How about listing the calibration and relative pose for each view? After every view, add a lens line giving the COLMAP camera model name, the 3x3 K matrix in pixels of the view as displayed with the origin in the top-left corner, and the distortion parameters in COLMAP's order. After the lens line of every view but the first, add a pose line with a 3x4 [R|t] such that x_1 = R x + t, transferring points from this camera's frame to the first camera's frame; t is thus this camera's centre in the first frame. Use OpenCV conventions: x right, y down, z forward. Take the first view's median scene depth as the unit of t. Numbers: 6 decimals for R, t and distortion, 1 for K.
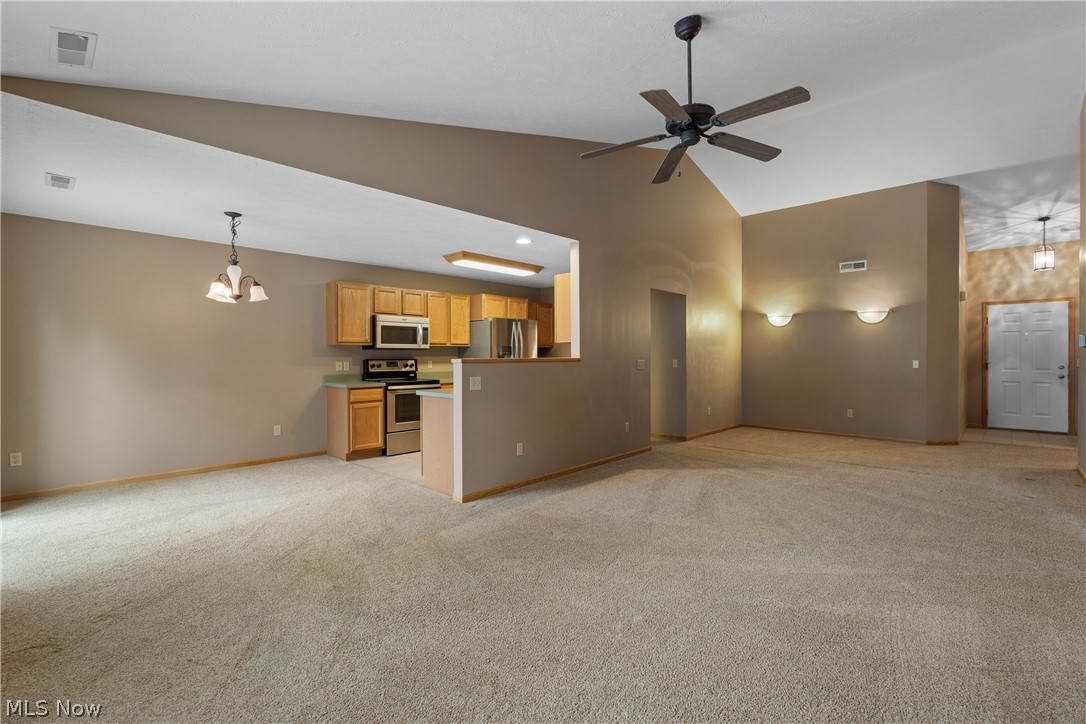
lens RADIAL K [[482.2, 0, 553.5], [0, 482.2, 357.7], [0, 0, 1]] dist [0.001093, -0.000368]
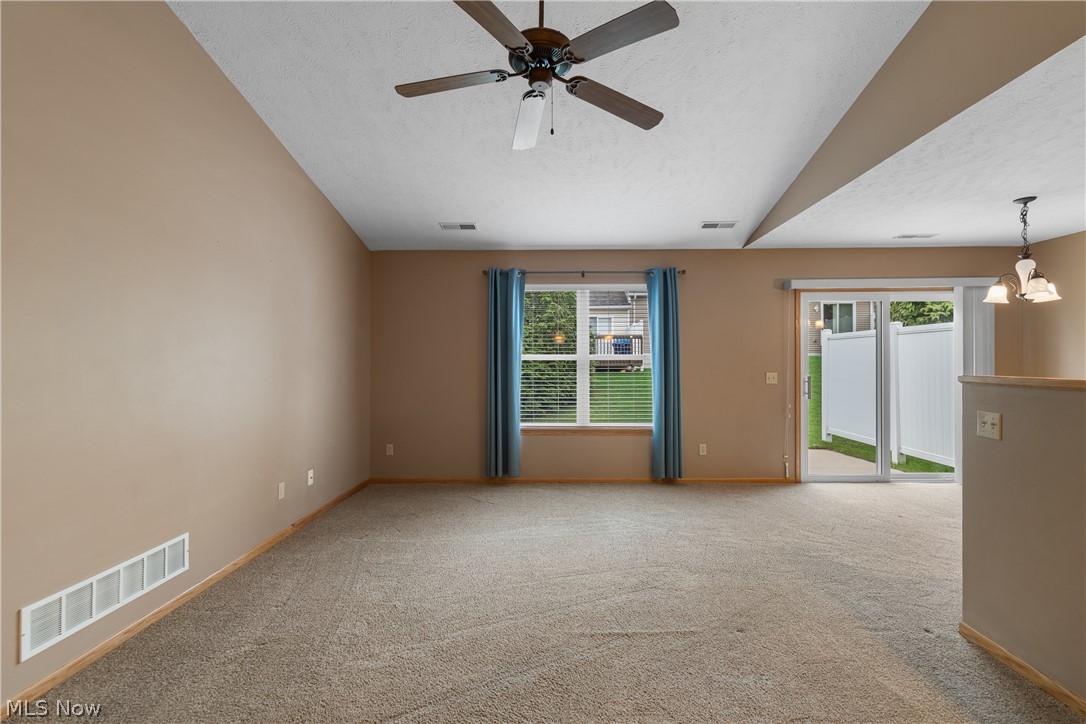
lens RADIAL K [[482.2, 0, 553.5], [0, 482.2, 357.7], [0, 0, 1]] dist [0.001093, -0.000368]
pose [[-0.740676, 0.001341, -0.671861, 0.329896], [-0.000958, 0.999995, 0.003052, -0.012010], [0.671862, 0.002904, -0.740671, 0.673637]]
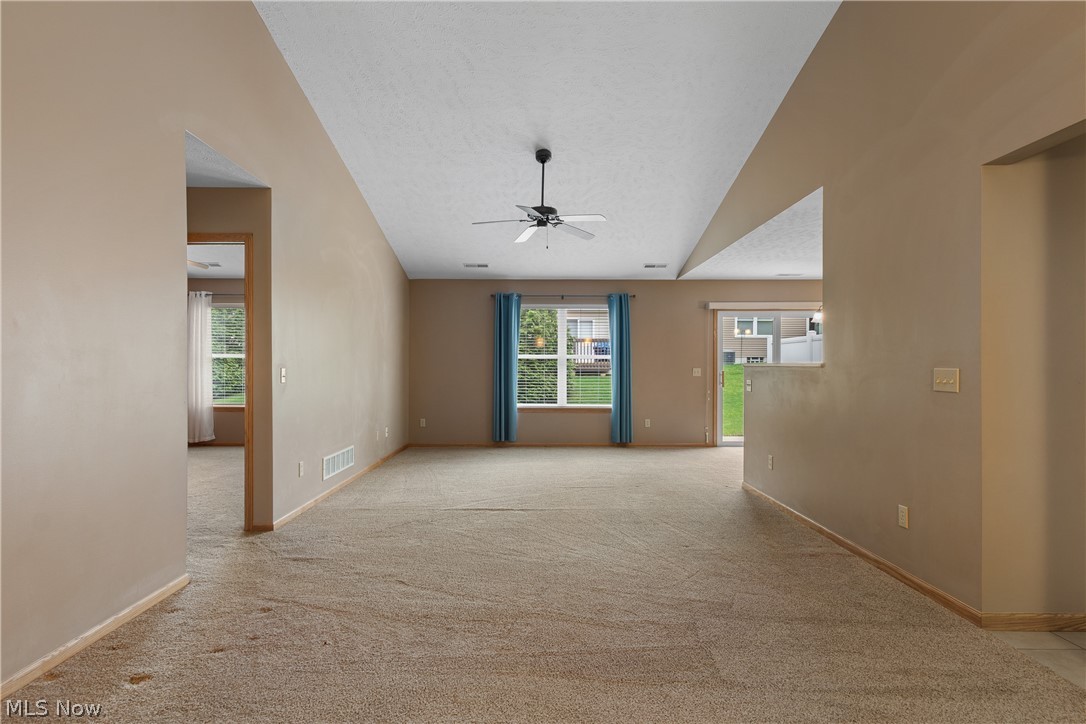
lens RADIAL K [[567.0, 0, 533.8], [0, 567.0, 365.0], [0, 0, 1]] dist [0.001500, 0.000011]
pose [[-0.734849, -0.000102, -0.678231, 0.681802], [-0.005403, 0.999969, 0.005704, 0.001078], [0.678210, 0.007856, -0.734827, 1.021446]]
